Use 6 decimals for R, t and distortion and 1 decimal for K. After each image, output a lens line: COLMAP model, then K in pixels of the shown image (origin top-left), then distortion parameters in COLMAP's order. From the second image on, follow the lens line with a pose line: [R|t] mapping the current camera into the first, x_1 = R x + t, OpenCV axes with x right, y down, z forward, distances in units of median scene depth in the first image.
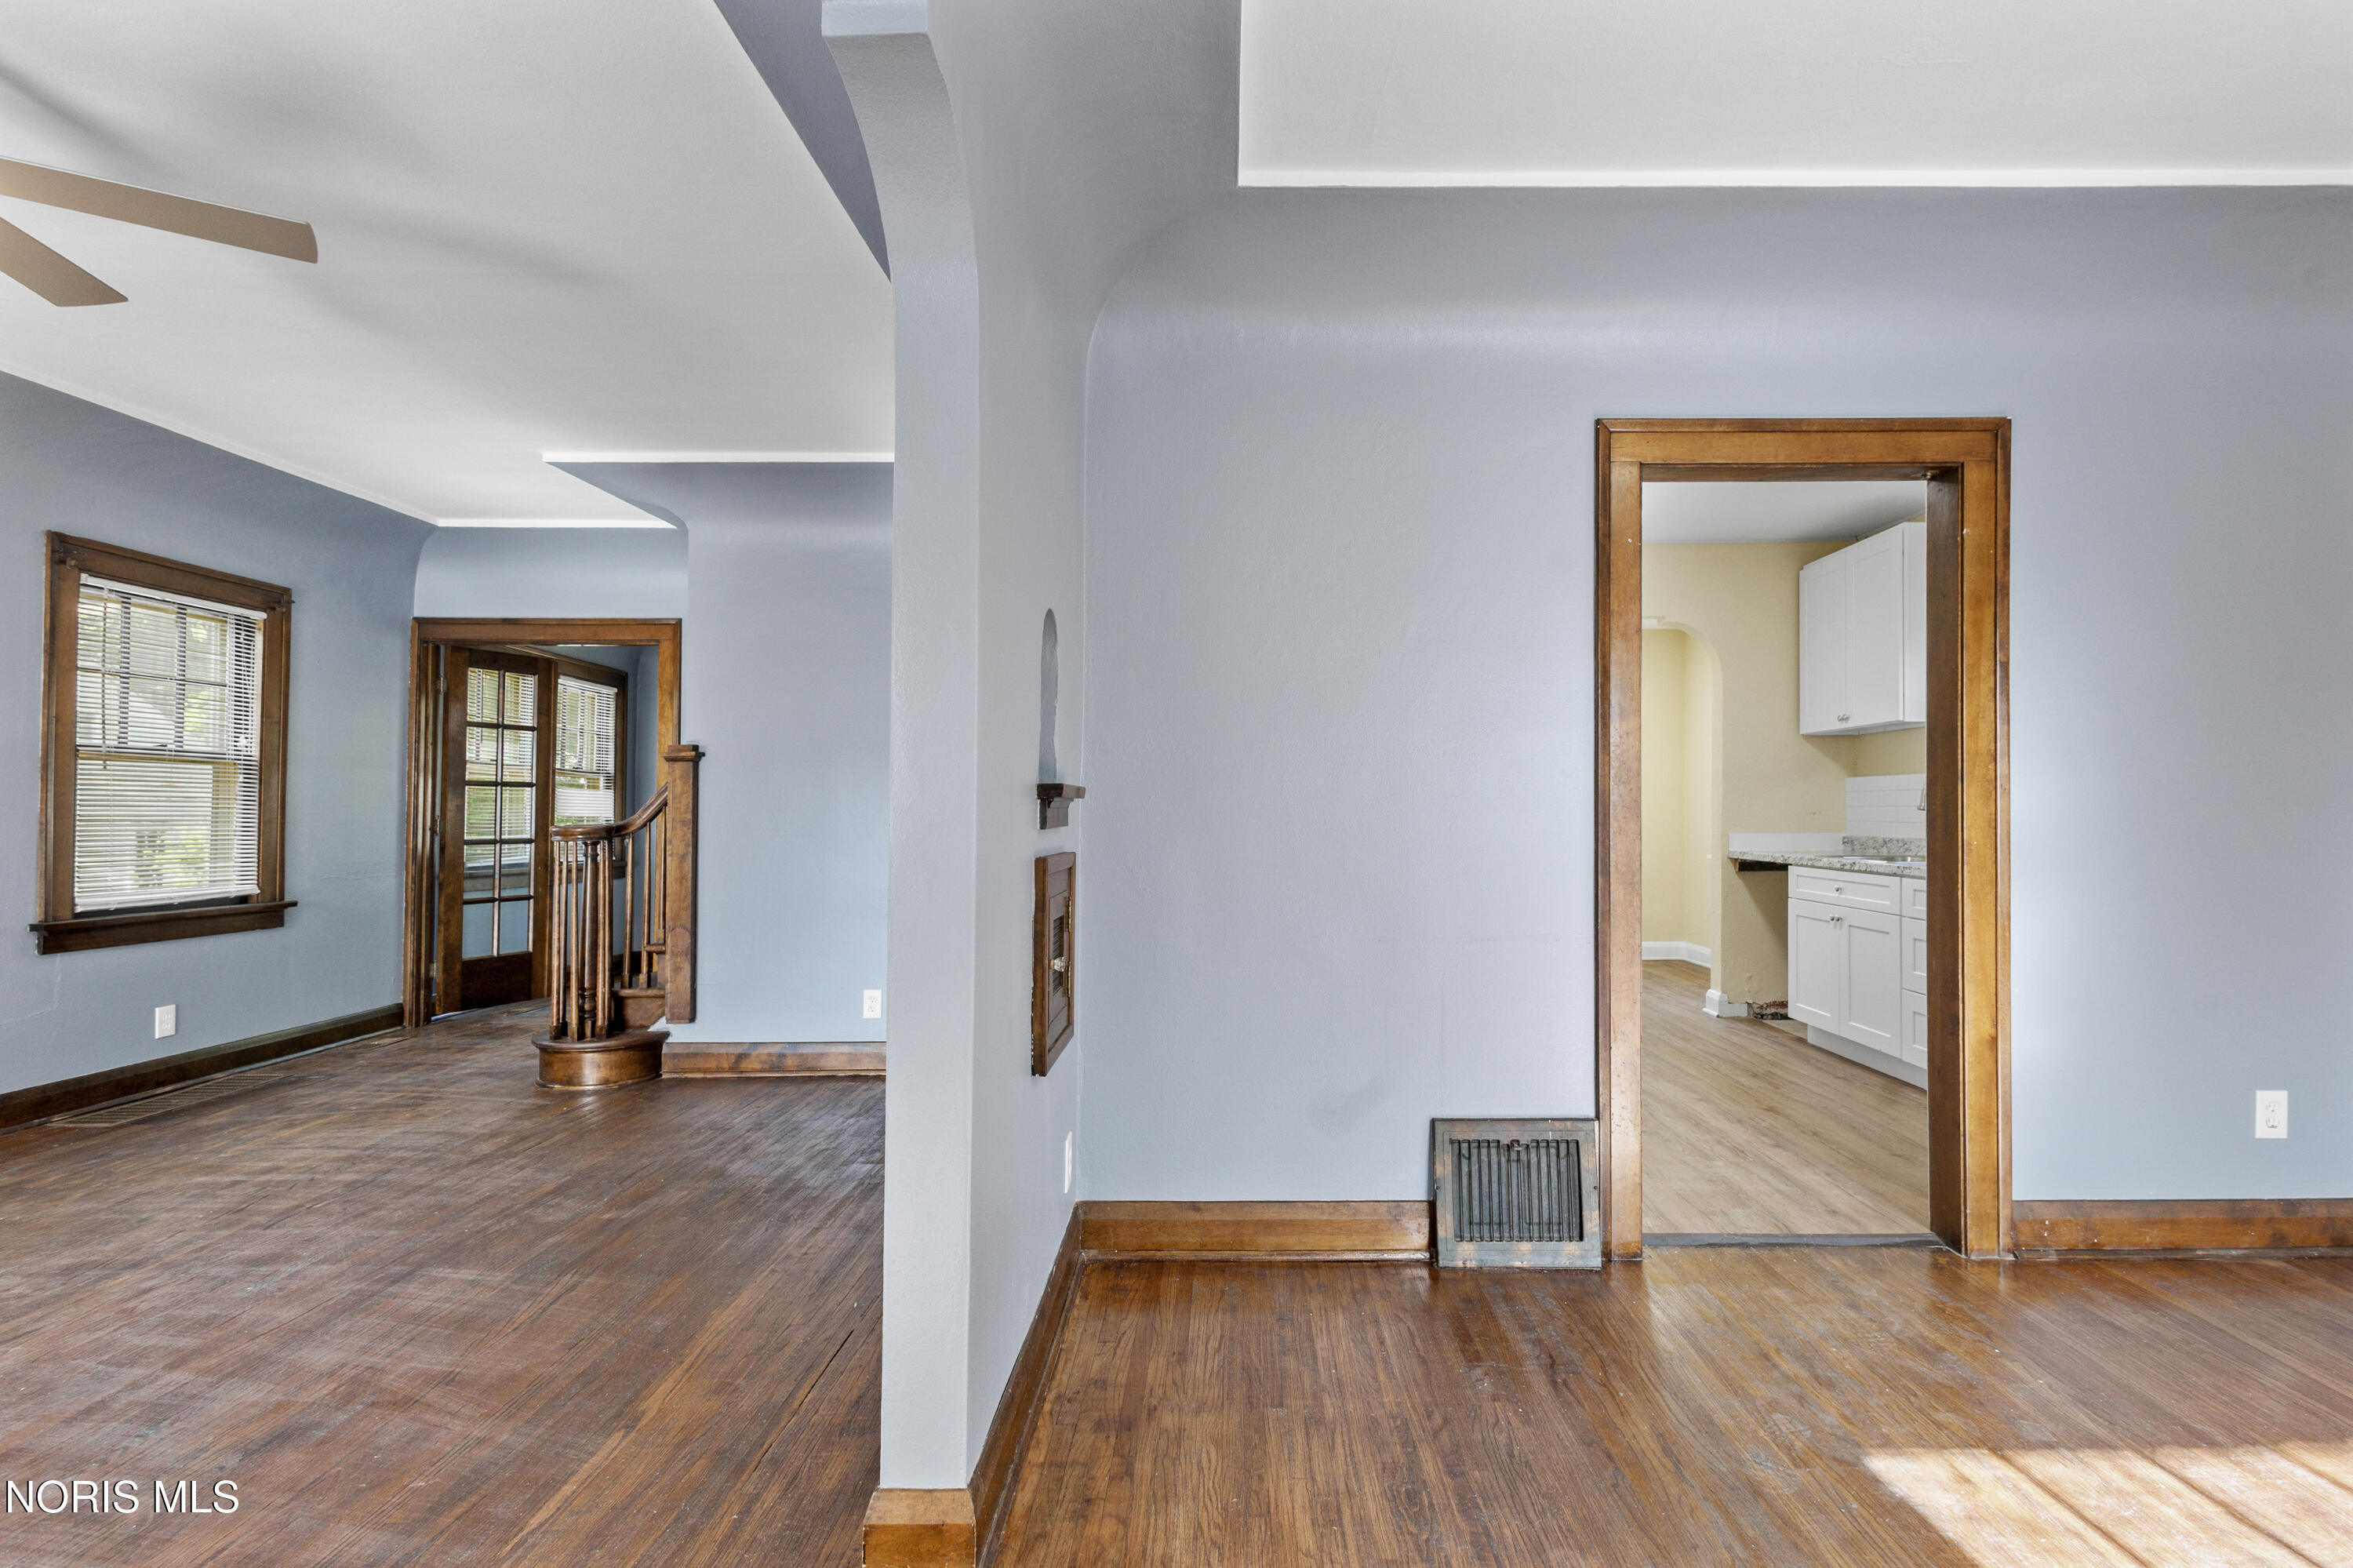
lens RADIAL K [[1127.1, 0, 1221.7], [0, 1127.1, 800.6], [0, 0, 1]] dist [0.017614, -0.007499]
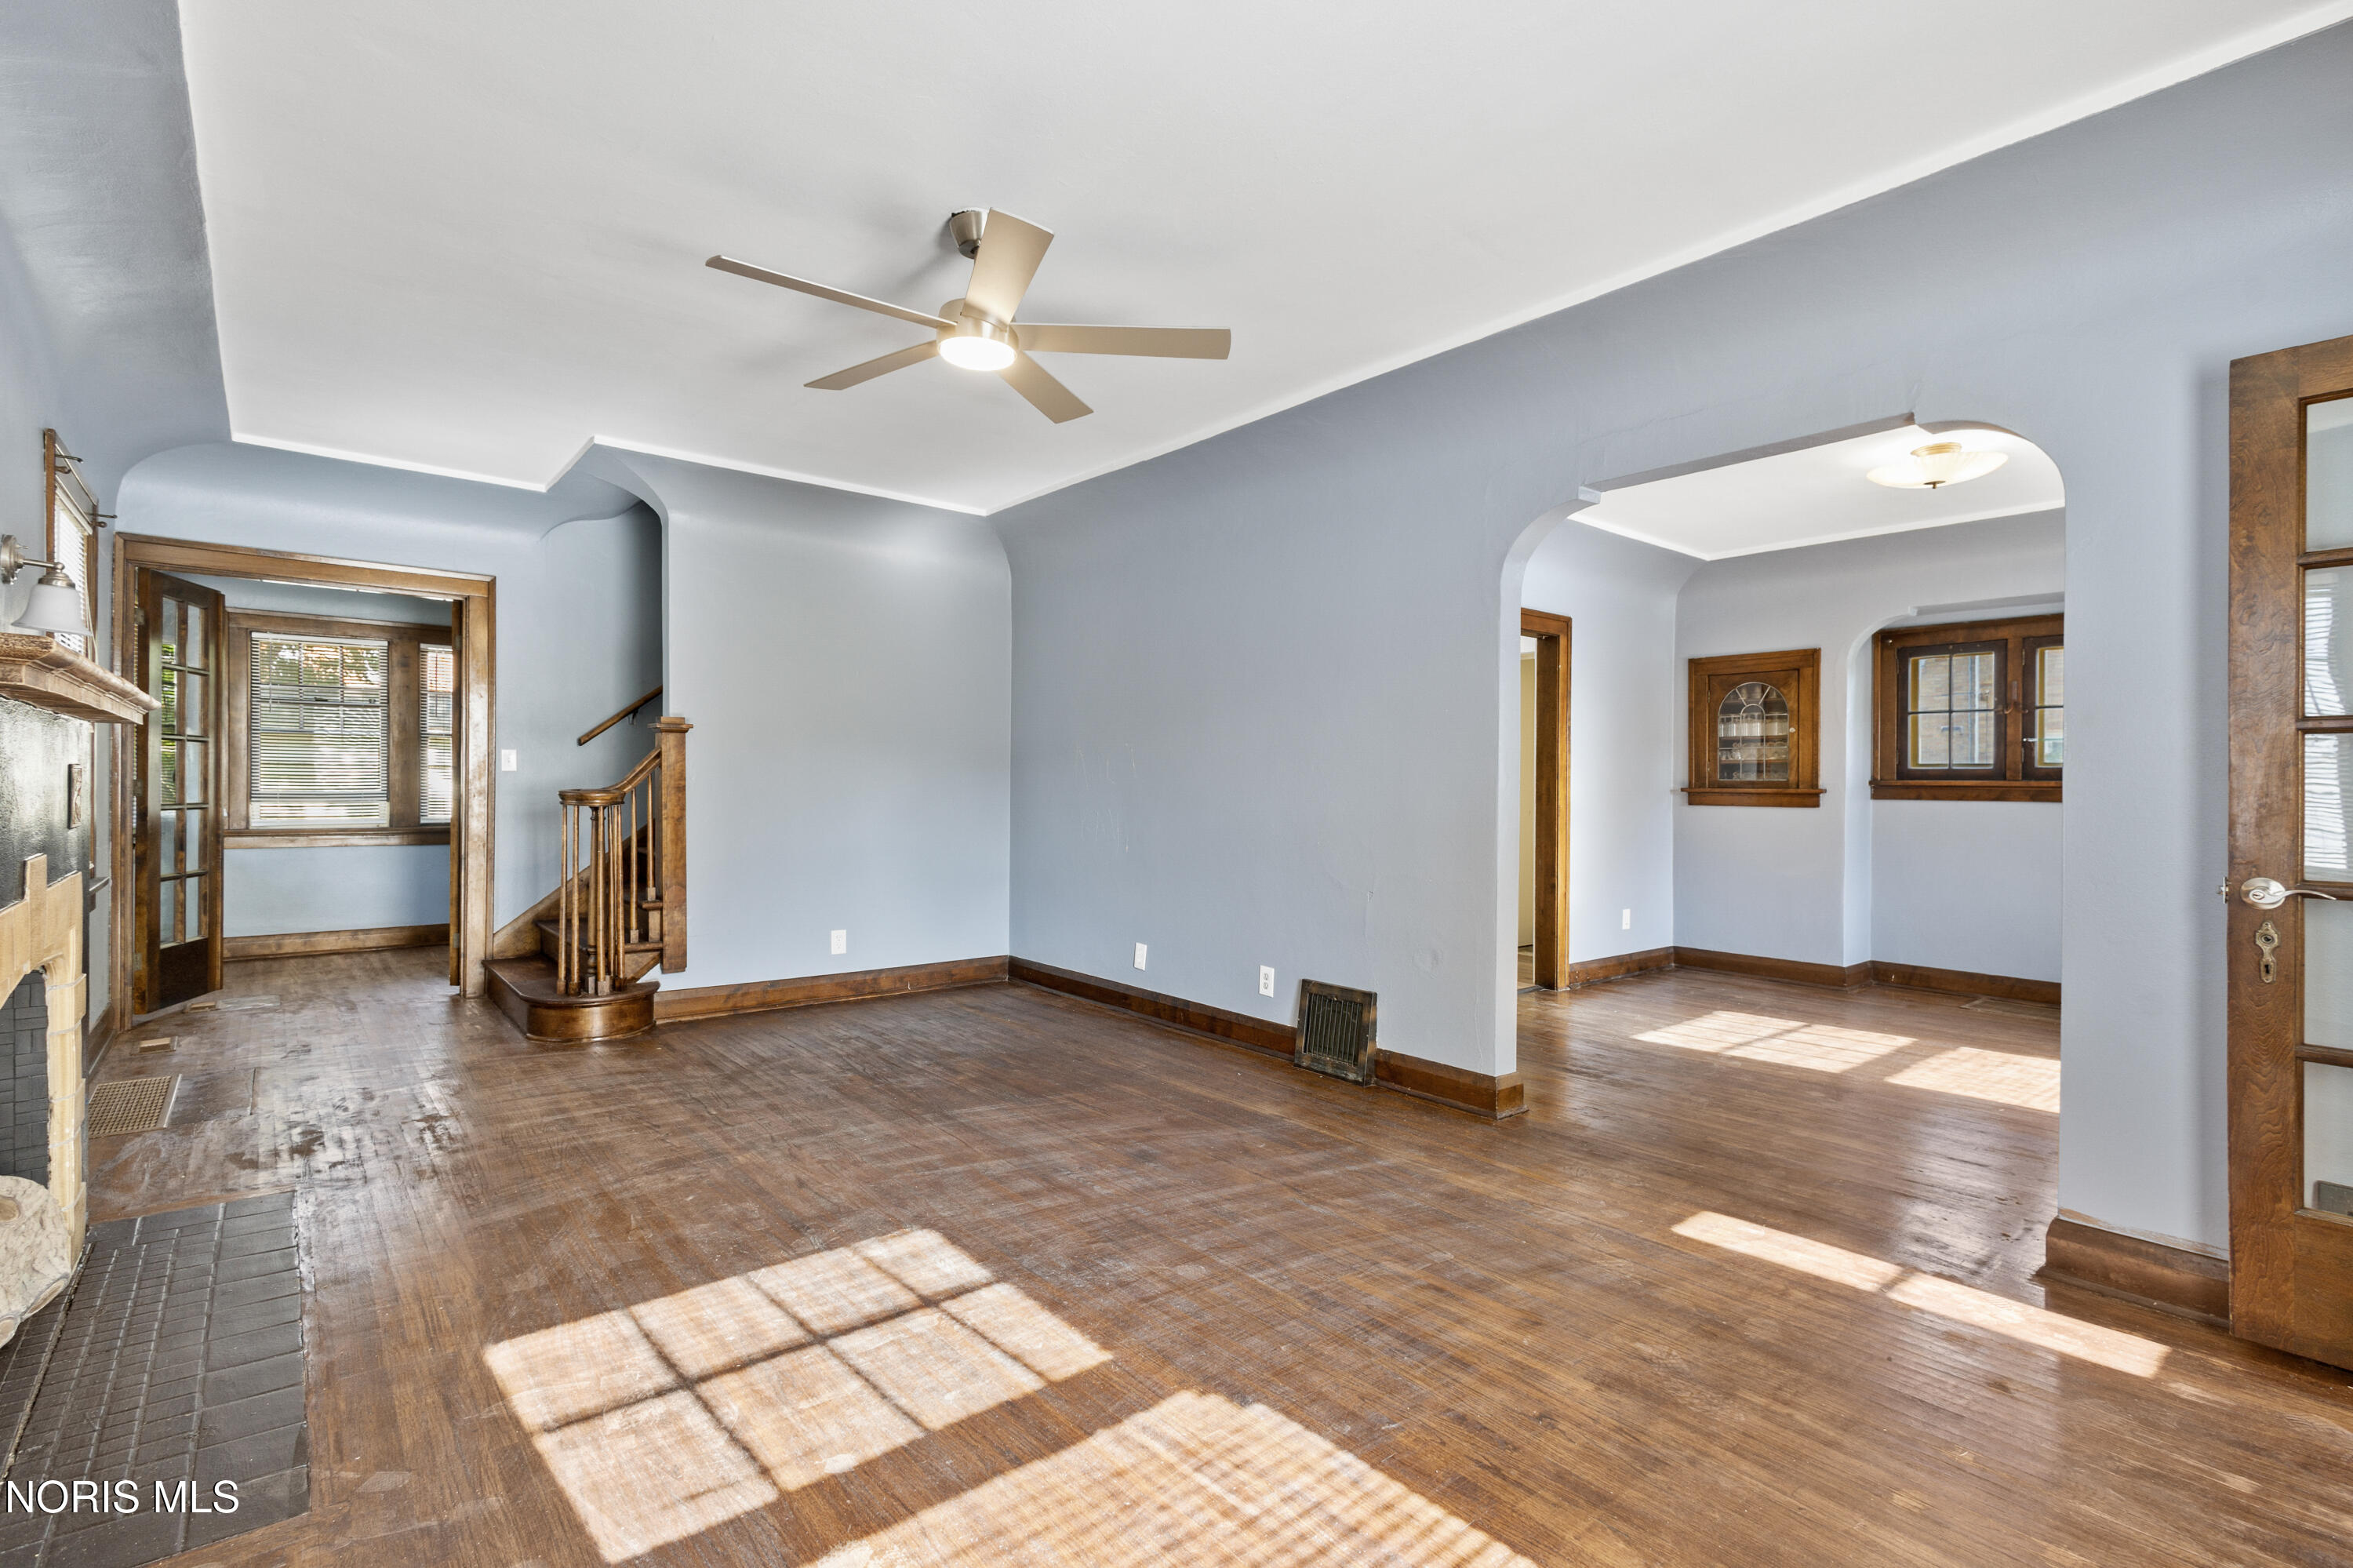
lens RADIAL K [[1087.4, 0, 1172.3], [0, 1087.4, 800.1], [0, 0, 1]] dist [0.009577, -0.001540]
pose [[0.782041, 0.004758, 0.623208, -1.350320], [-0.021714, 0.999572, 0.019616, -0.000282], [-0.622848, -0.028873, 0.781810, -0.204067]]
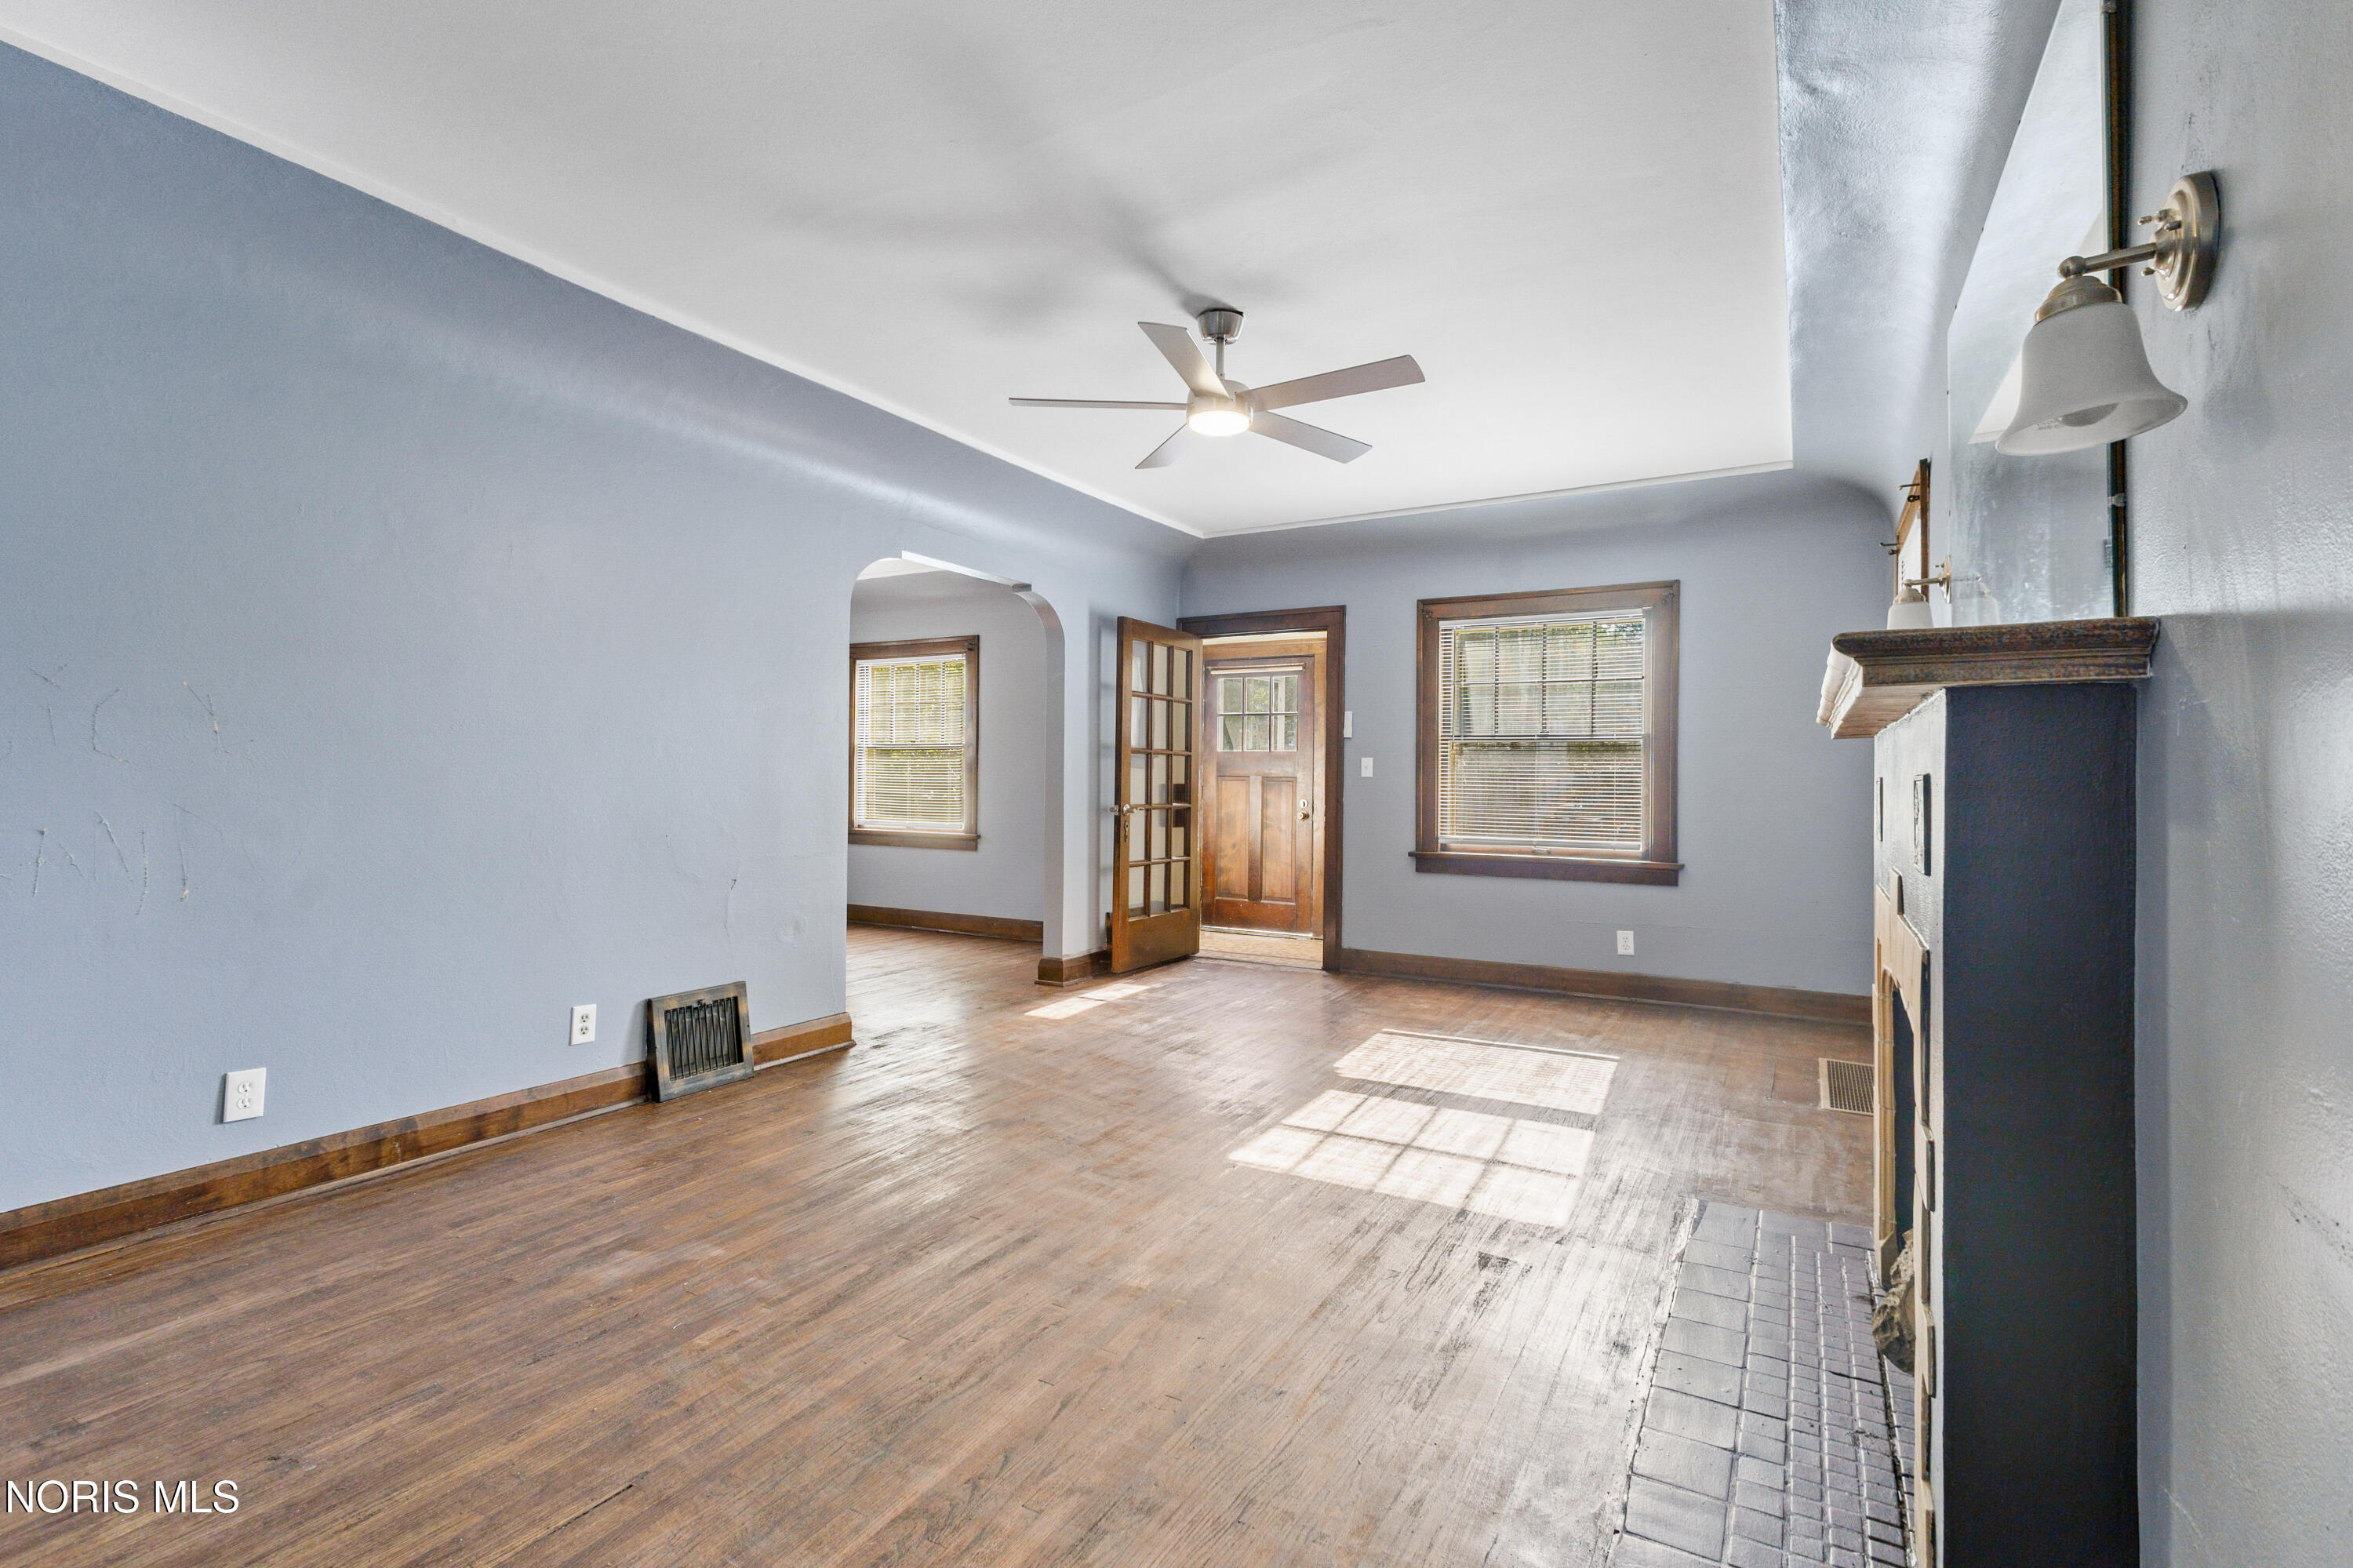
lens RADIAL K [[1087.4, 0, 1171.8], [0, 1087.4, 782.9], [0, 0, 1]] dist [0.009577, -0.001540]
pose [[-0.860568, -0.005964, 0.509301, -1.440406], [-0.011600, 0.999902, -0.007891, 0.025681], [-0.509204, -0.012699, -0.860552, 1.766134]]
